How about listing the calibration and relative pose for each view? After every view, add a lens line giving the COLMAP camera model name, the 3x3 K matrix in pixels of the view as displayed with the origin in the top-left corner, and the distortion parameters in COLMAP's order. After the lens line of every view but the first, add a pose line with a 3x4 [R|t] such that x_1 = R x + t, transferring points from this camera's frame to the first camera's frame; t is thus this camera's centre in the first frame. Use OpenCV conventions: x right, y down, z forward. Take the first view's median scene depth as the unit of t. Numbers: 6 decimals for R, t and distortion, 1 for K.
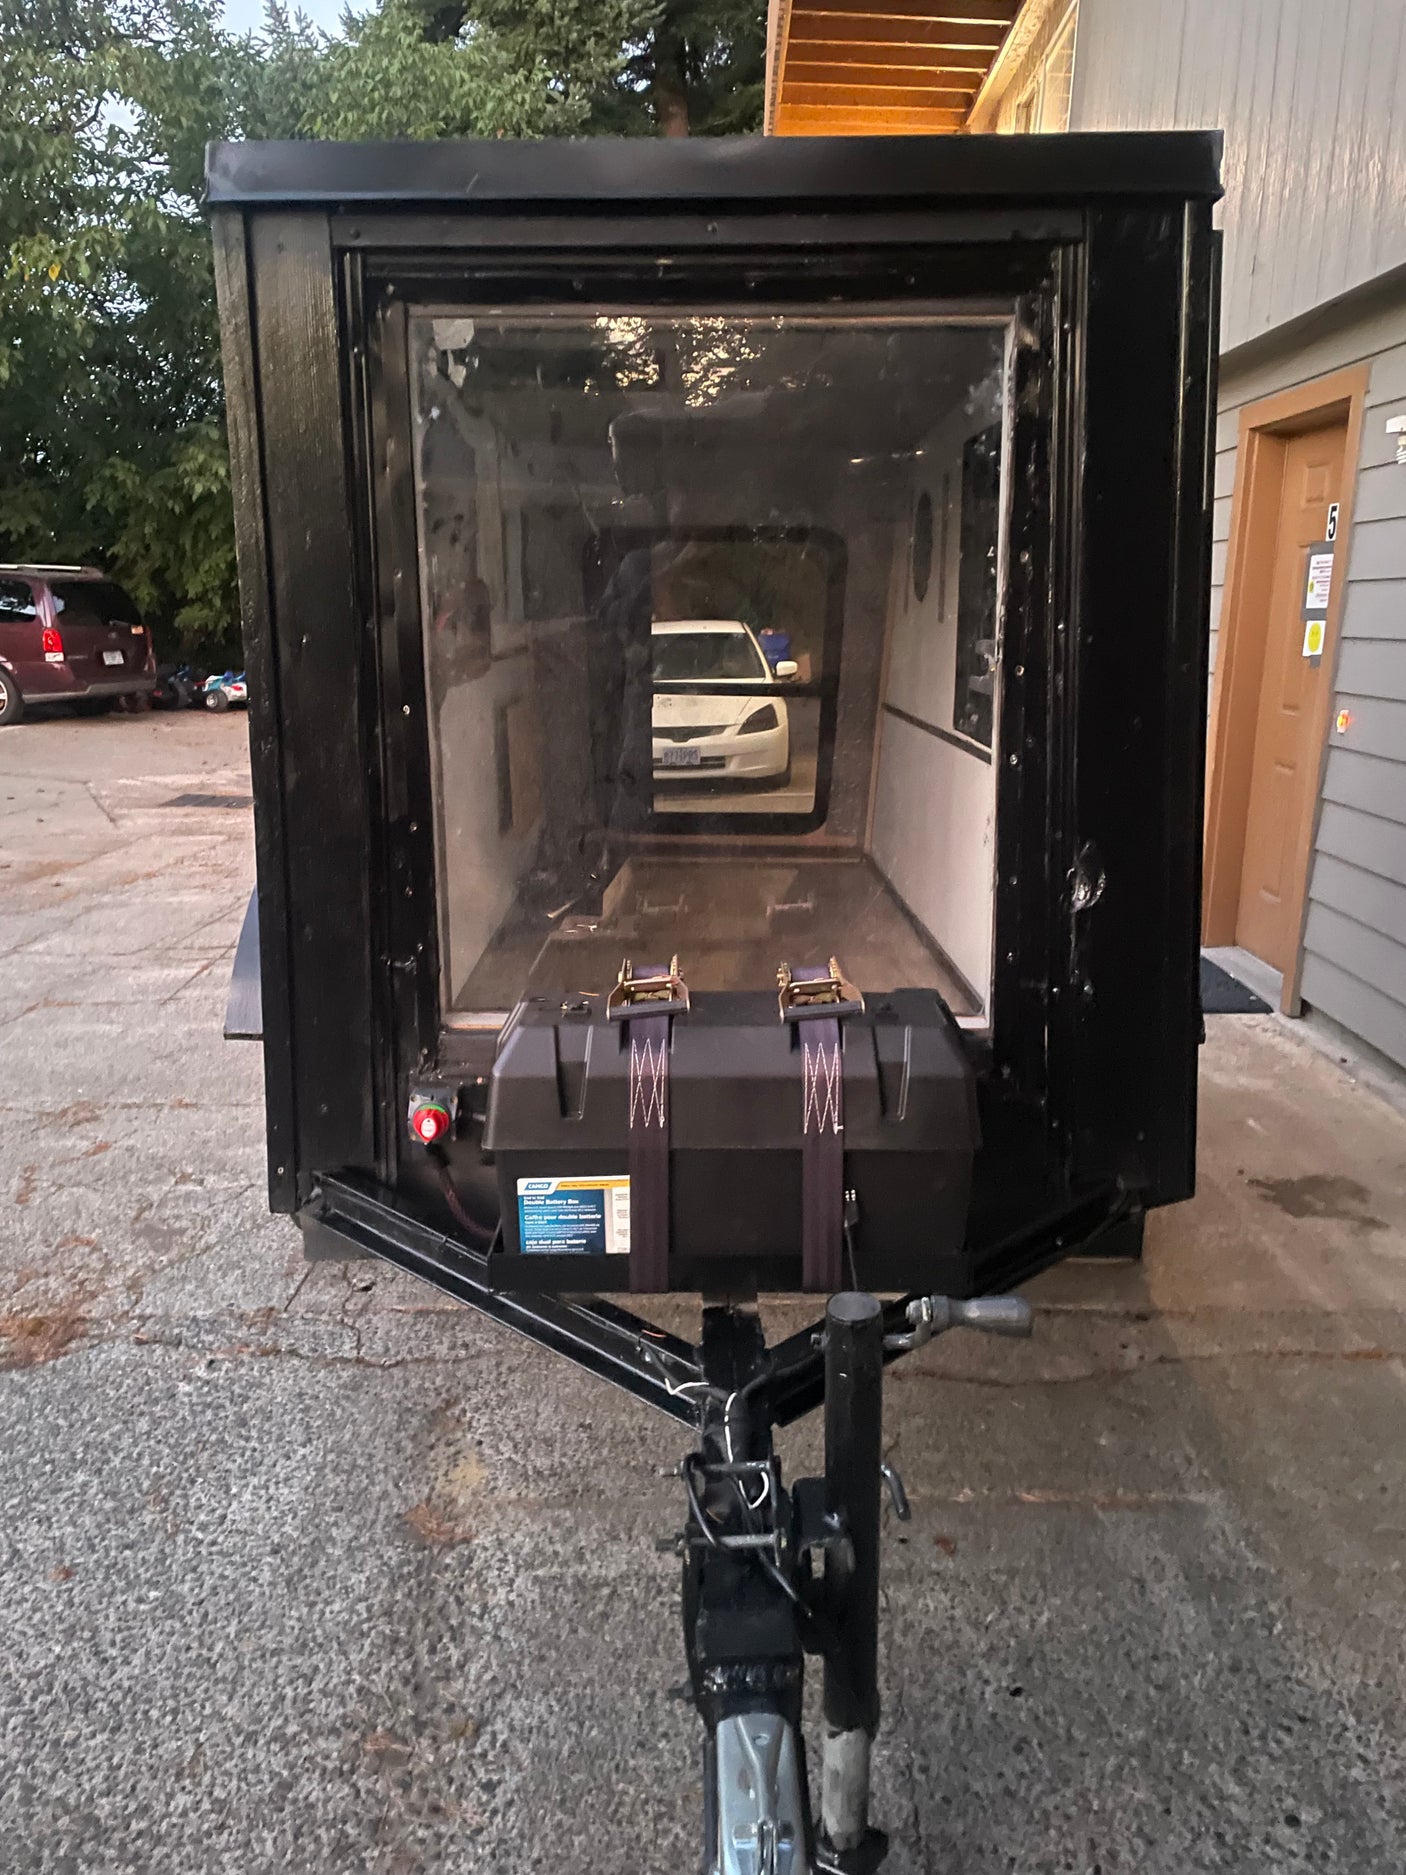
lens RADIAL K [[1372.3, 0, 712.4], [0, 1372.3, 905.9], [0, 0, 1]] dist [0.087465, -0.107824]
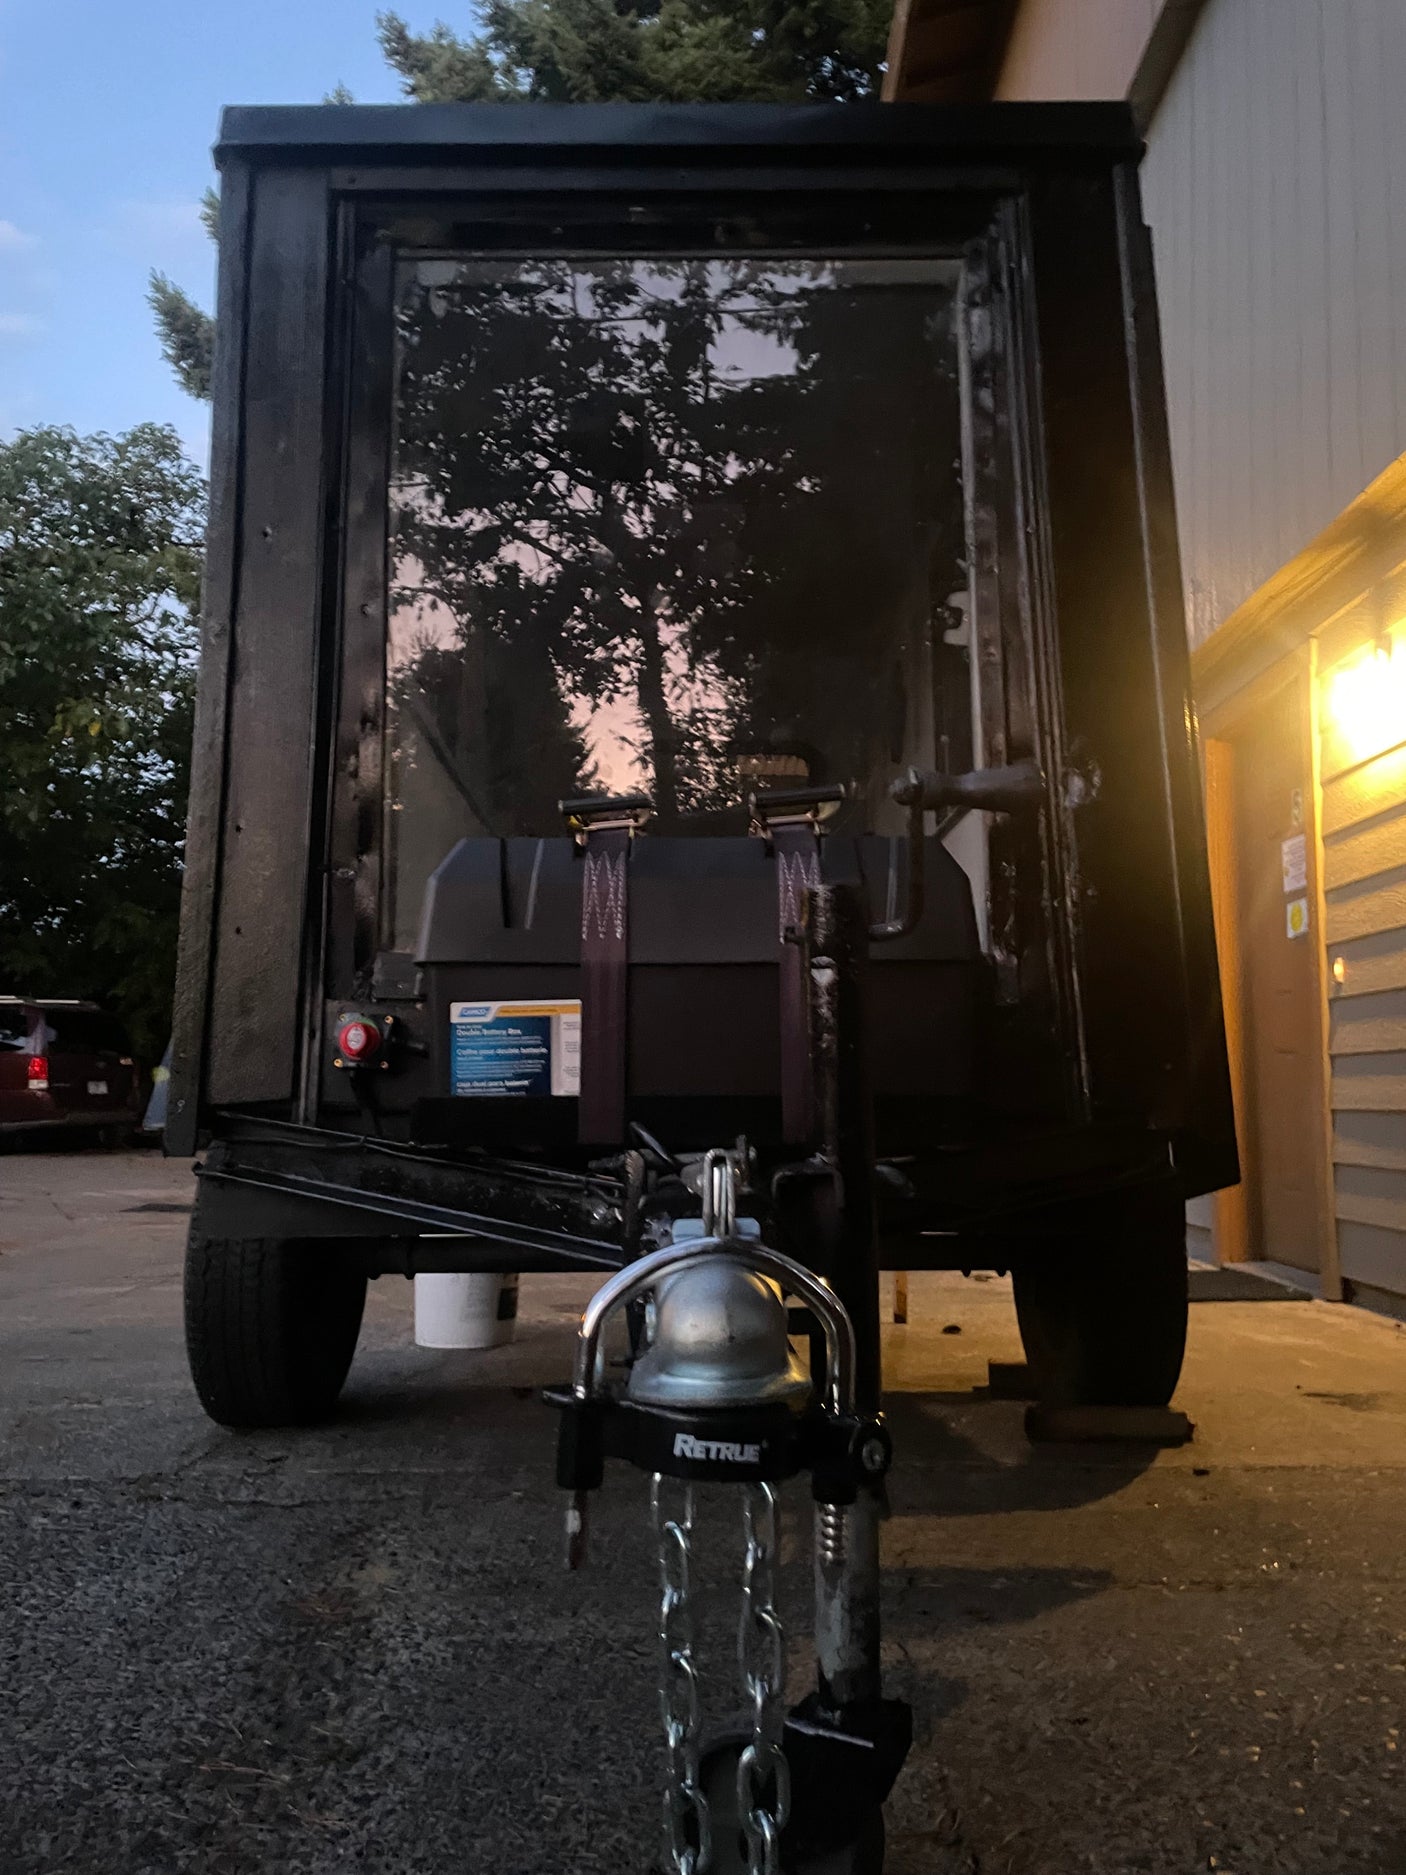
lens RADIAL K [[1386.1, 0, 703.0], [0, 1386.1, 937.5], [0, 0, 1]] dist [0.094810, -0.114153]
pose [[0.999998, -0.001880, -0.000723, 0.016595], [0.001538, 0.944287, -0.329120, 0.416643], [0.001302, 0.329118, 0.944288, 0.148343]]
